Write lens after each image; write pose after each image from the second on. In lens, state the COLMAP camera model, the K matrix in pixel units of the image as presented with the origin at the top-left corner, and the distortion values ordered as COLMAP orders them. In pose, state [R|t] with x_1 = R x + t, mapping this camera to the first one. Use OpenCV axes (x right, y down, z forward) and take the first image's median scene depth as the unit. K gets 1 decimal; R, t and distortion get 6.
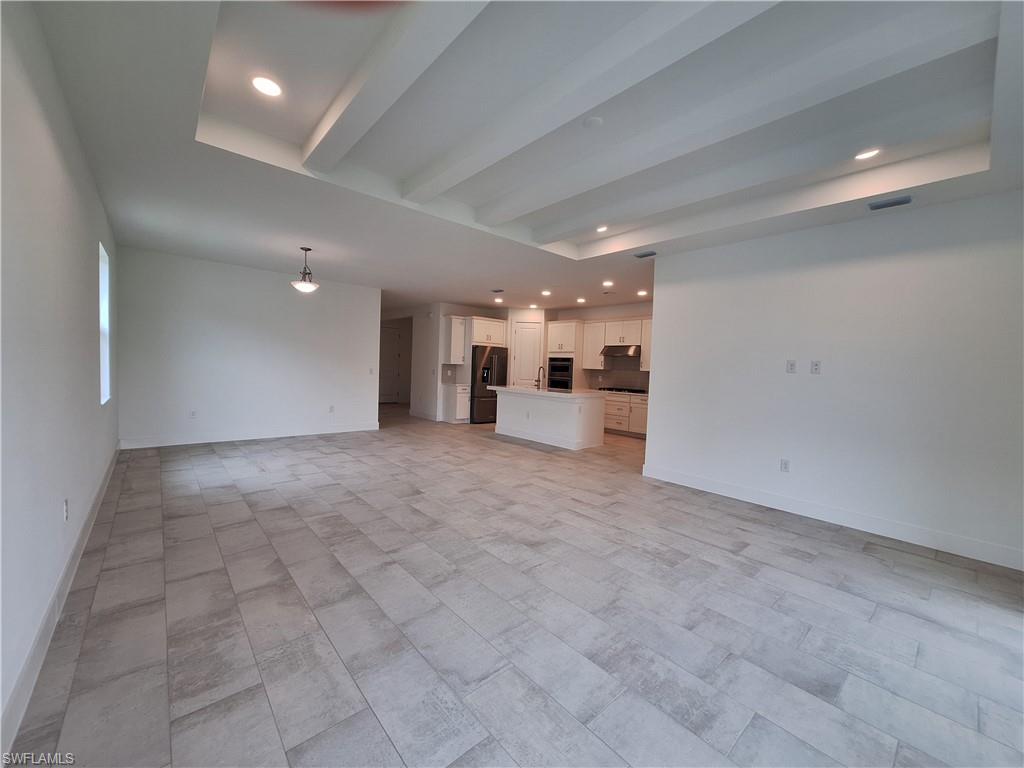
lens RADIAL K [[405.5, 0, 512.0], [0, 405.5, 384.0], [0, 0, 1]] dist [-0.000150, 0.000039]
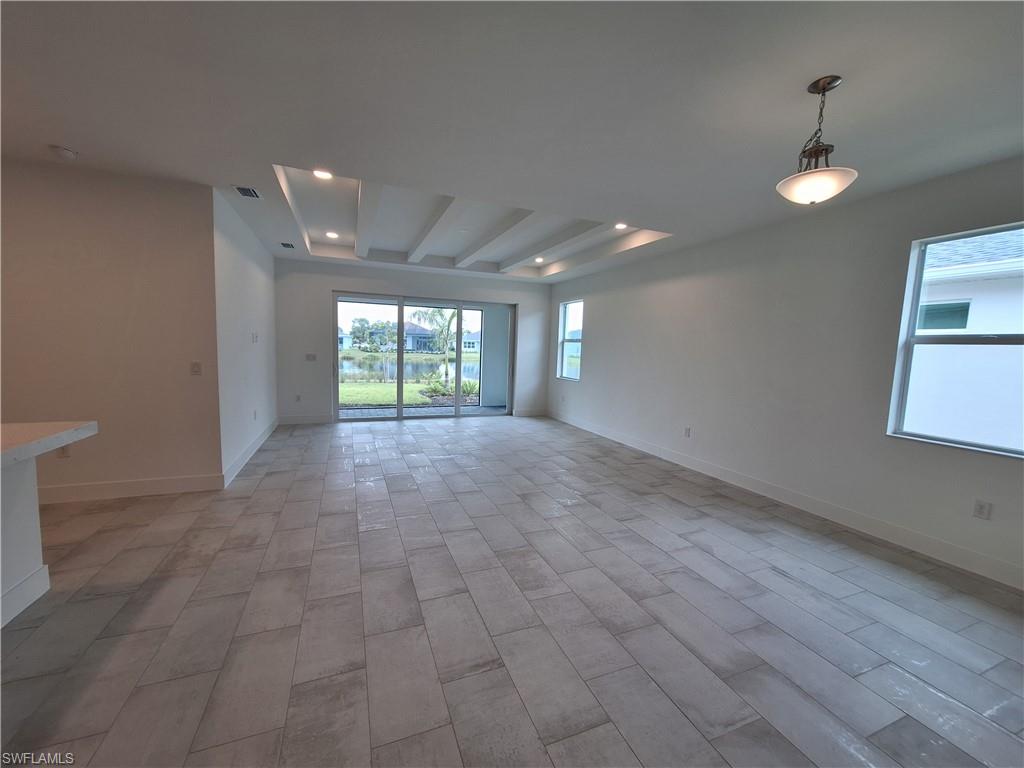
lens RADIAL K [[407.0, 0, 512.0], [0, 407.0, 384.0], [0, 0, 1]] dist [-0.000600, -0.000135]
pose [[-0.943097, -0.097020, 0.318048, -0.215086], [-0.053413, 0.988268, 0.143085, -0.053860], [-0.328198, 0.117956, -0.937215, 0.834378]]
